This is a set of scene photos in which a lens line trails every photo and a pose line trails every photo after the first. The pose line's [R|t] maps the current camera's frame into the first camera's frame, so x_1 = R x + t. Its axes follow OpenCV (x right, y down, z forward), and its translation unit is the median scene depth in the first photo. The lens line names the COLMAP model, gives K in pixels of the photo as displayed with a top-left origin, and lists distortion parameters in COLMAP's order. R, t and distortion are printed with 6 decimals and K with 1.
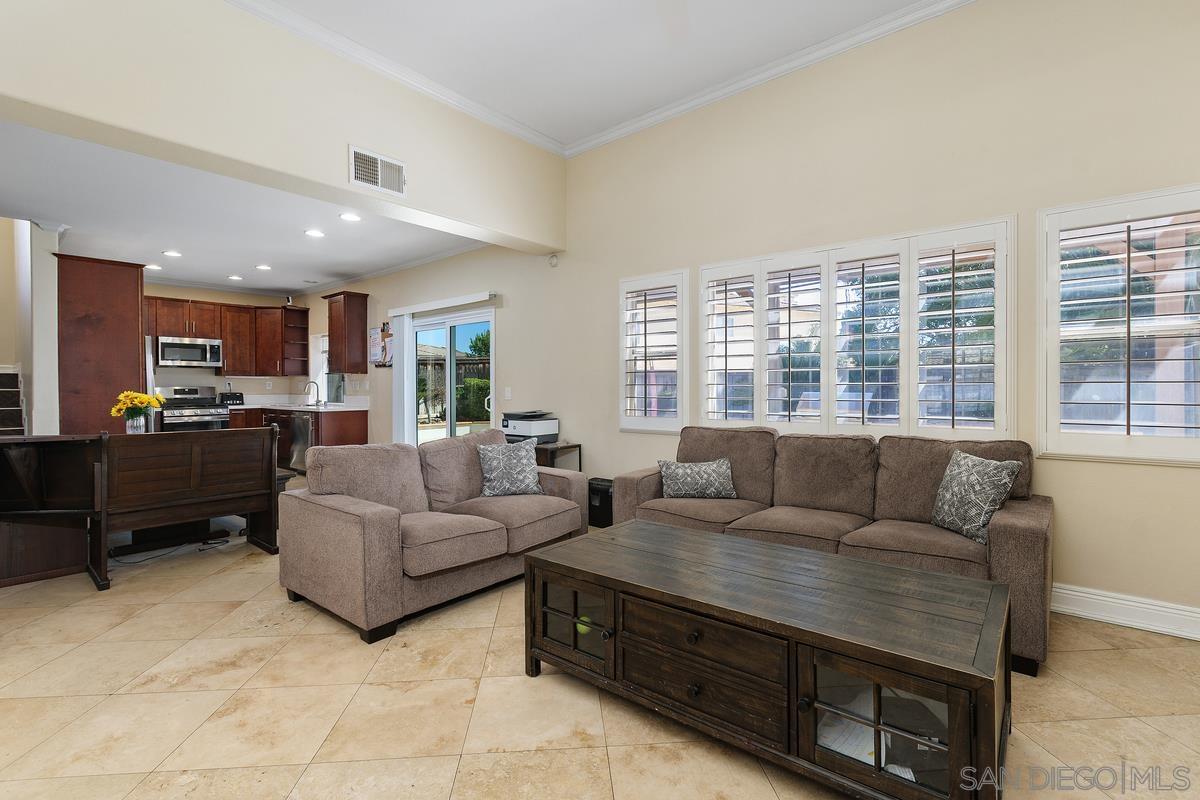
lens RADIAL K [[544.6, 0, 600.5], [0, 544.6, 391.3], [0, 0, 1]] dist [0.003846, -0.000163]
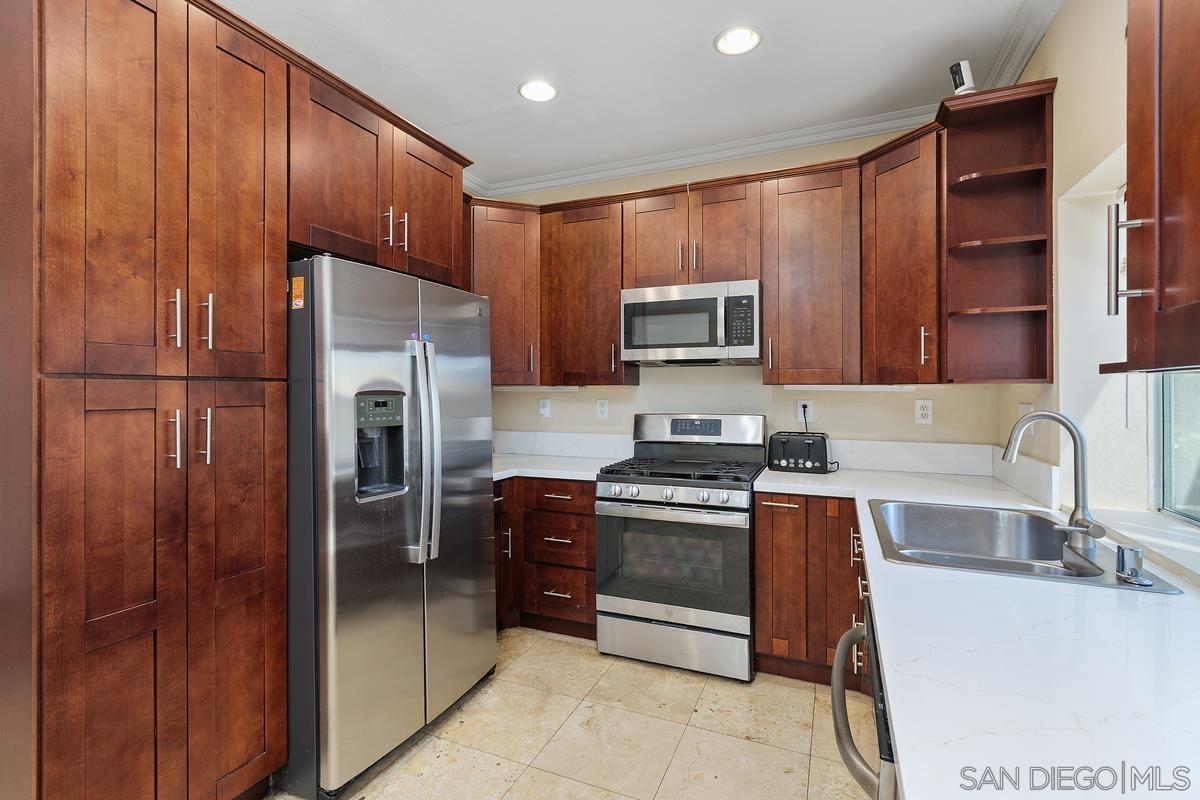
lens RADIAL K [[544.6, 0, 600.3], [0, 544.6, 393.3], [0, 0, 1]] dist [0.003846, -0.000163]
pose [[0.287803, 0.005162, -0.957676, -0.399086], [-0.004948, 0.999980, 0.003903, -0.024222], [0.957677, 0.003615, 0.287823, 0.811730]]
